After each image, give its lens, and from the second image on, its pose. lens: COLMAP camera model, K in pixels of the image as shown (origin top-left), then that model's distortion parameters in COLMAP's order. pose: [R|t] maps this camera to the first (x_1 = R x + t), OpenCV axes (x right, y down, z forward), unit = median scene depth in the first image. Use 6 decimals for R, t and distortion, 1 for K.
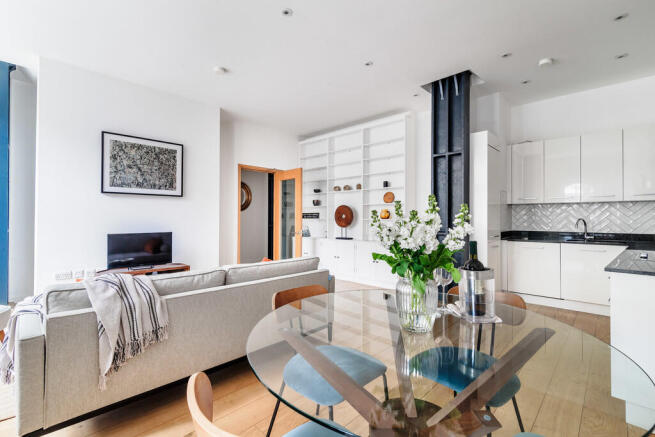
lens RADIAL K [[295.9, 0, 329.2], [0, 295.9, 215.9], [0, 0, 1]] dist [-0.002573, -0.000846]
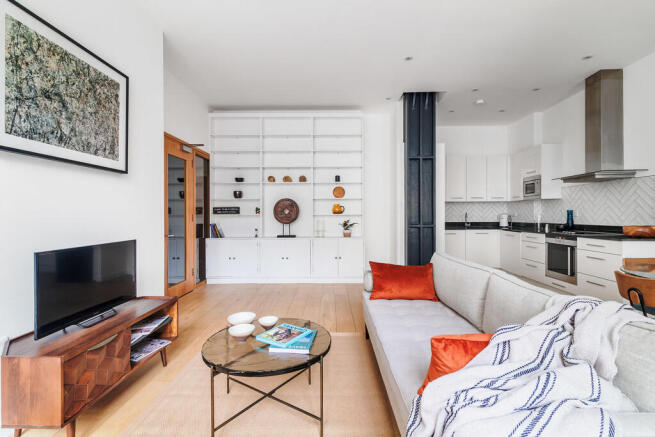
lens RADIAL K [[295.9, 0, 325.6], [0, 295.9, 215.3], [0, 0, 1]] dist [-0.002573, -0.000846]
pose [[0.727297, -0.007500, 0.686282, -0.639791], [0.000926, 0.999950, 0.009946, 0.006481], [-0.686322, -0.006598, 0.727268, 0.380677]]
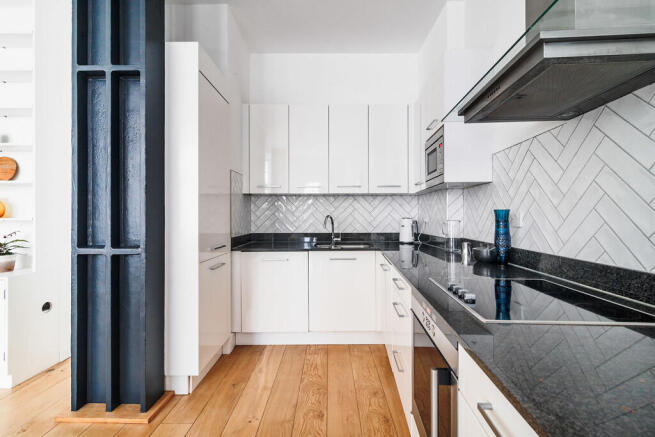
lens RADIAL K [[295.9, 0, 324.4], [0, 295.9, 216.1], [0, 0, 1]] dist [-0.002573, -0.000846]
pose [[0.733604, -0.005301, 0.679556, 0.309082], [0.000330, 0.999972, 0.007444, 0.005475], [-0.679577, -0.005237, 0.733585, 0.424759]]
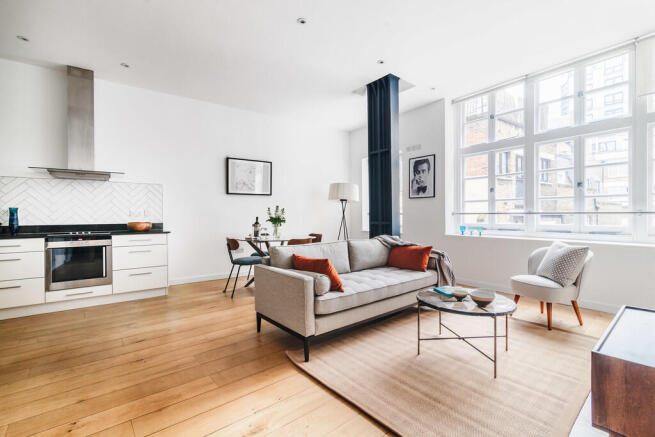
lens RADIAL K [[295.9, 0, 332.6], [0, 295.9, 216.7], [0, 0, 1]] dist [-0.002573, -0.000846]
pose [[-0.995041, 0.001836, 0.099447, -0.231460], [0.001550, 0.999994, -0.002951, 0.028972], [-0.099452, -0.002783, -0.995038, 1.285996]]
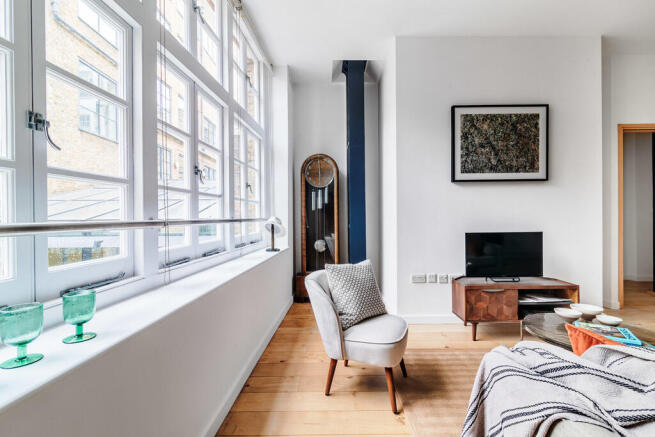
lens RADIAL K [[295.9, 0, 328.5], [0, 295.9, 216.7], [0, 0, 1]] dist [-0.002573, -0.000846]
pose [[0.693010, -0.006157, -0.720902, -0.376928], [0.014869, 0.999873, 0.005753, 0.007896], [0.720775, -0.014706, 0.693013, 0.165242]]
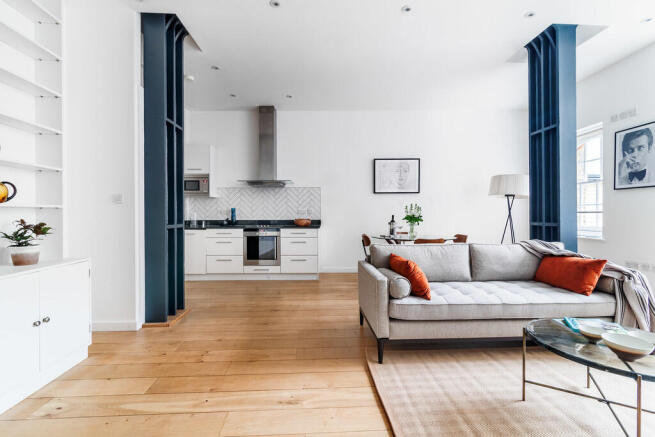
lens RADIAL K [[295.9, 0, 324.9], [0, 295.9, 217.0], [0, 0, 1]] dist [-0.002573, -0.000846]
pose [[-0.736705, -0.007741, 0.676170, -0.395891], [-0.005295, 0.999970, 0.005678, 0.027875], [-0.676193, 0.000603, -0.736724, 1.216404]]
